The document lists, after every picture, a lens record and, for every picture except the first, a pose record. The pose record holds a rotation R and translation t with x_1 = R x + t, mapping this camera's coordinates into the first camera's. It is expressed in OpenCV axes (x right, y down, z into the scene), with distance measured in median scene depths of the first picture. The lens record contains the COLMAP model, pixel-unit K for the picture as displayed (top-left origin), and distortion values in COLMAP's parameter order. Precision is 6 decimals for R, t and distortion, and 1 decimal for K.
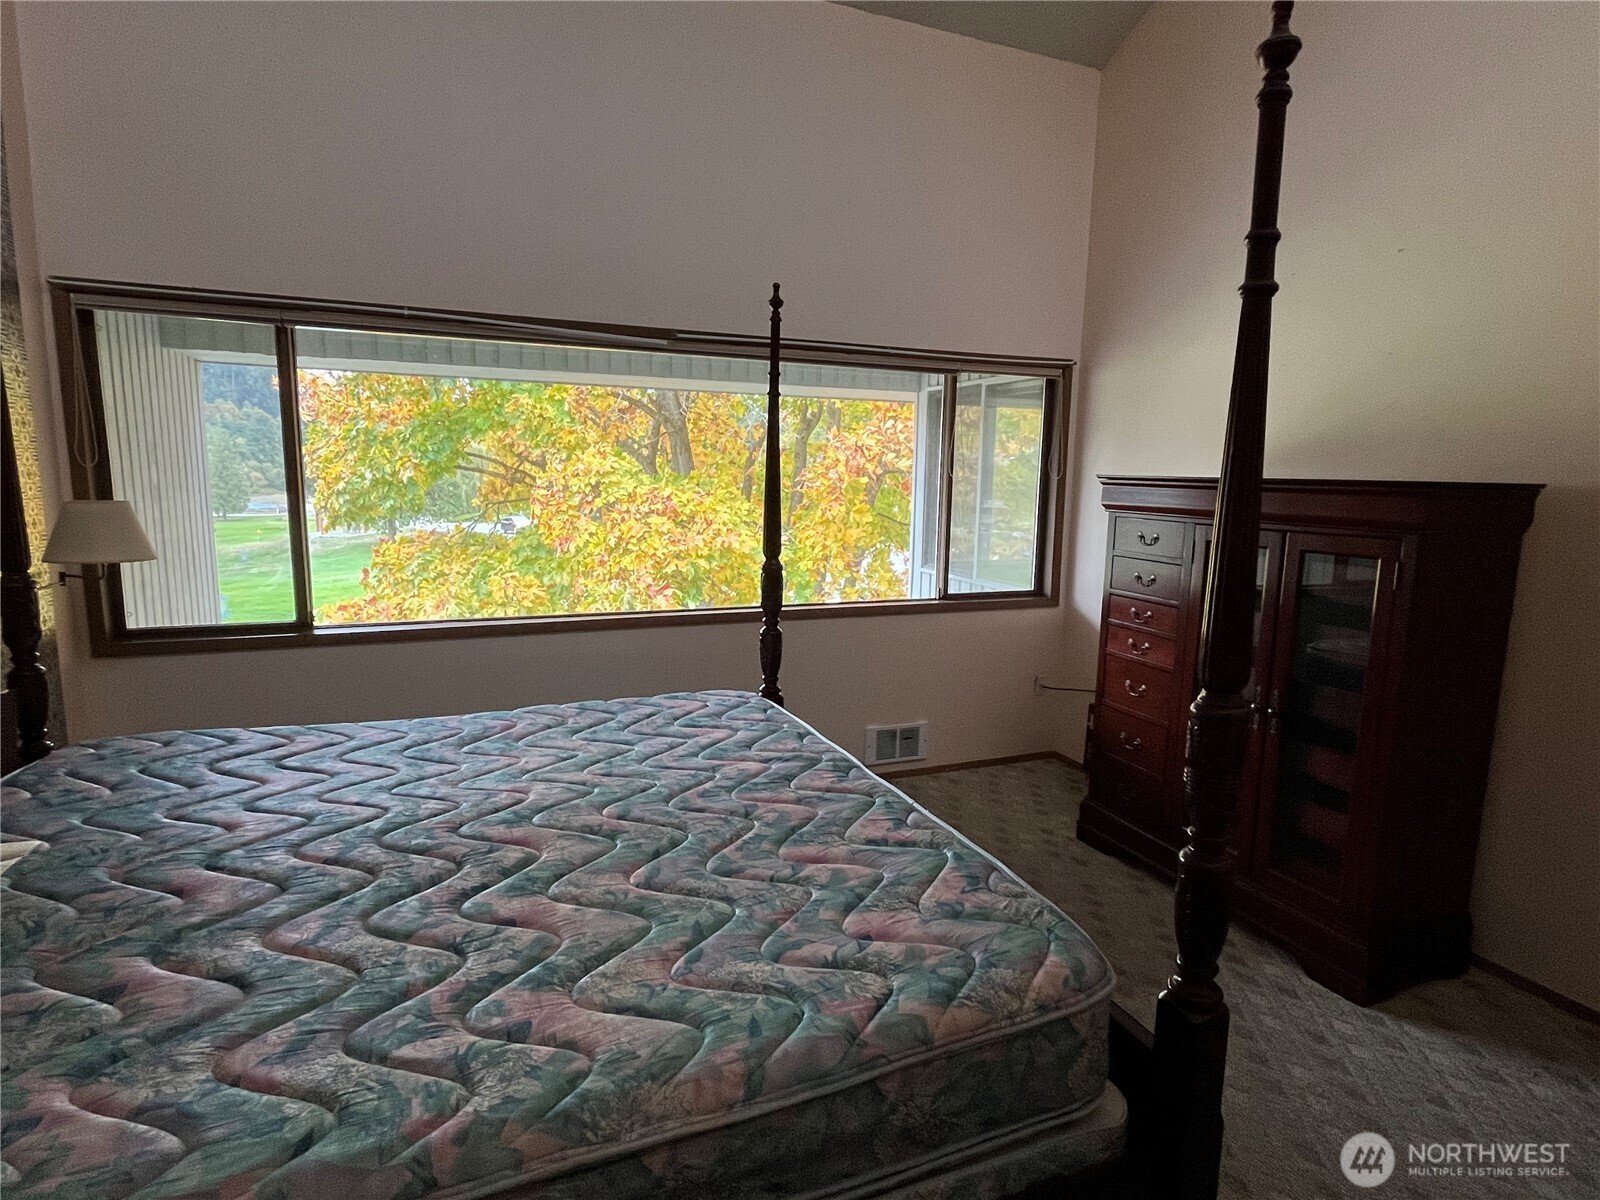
lens RADIAL K [[858.6, 0, 795.6], [0, 858.6, 601.3], [0, 0, 1]] dist [-0.000074, -0.000703]
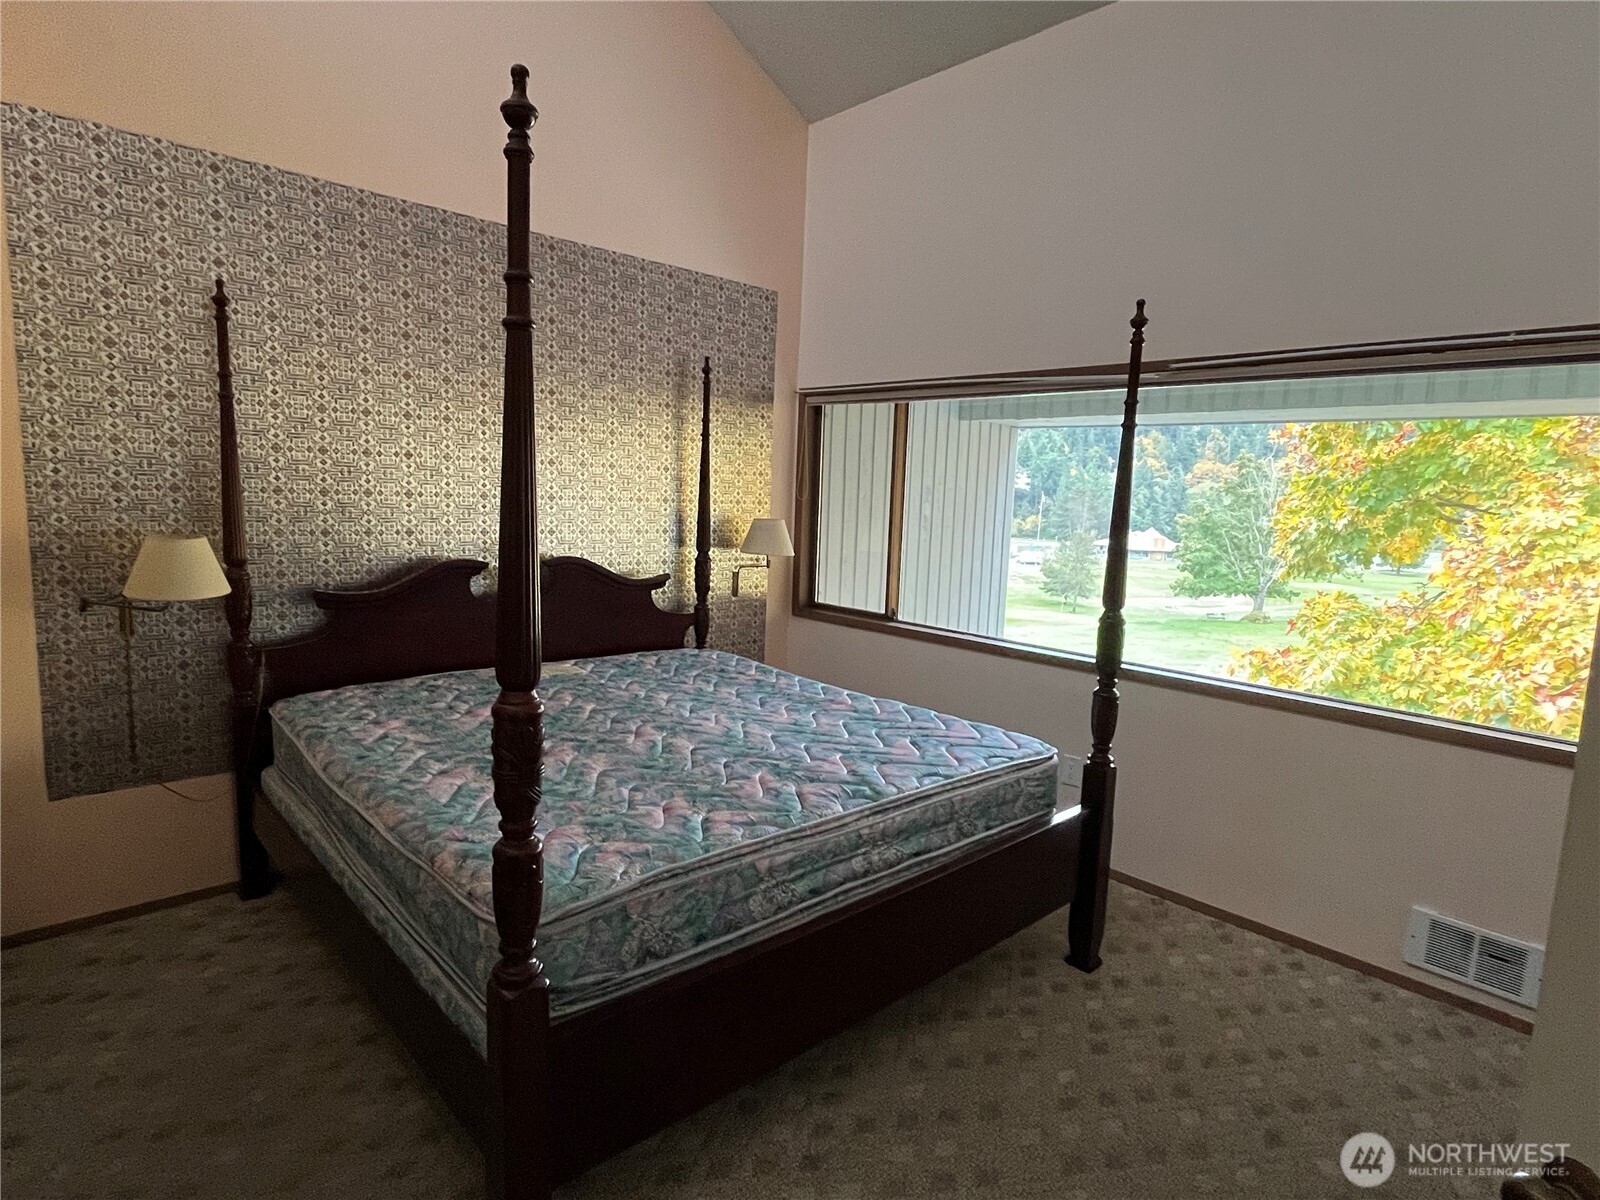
lens RADIAL K [[858.6, 0, 794.9], [0, 858.6, 596.6], [0, 0, 1]] dist [-0.000074, -0.000703]
pose [[0.349984, 0.111948, -0.930042, 0.695360], [-0.174083, 0.983312, 0.052850, -0.055533], [0.920438, 0.143408, 0.363632, 0.391396]]
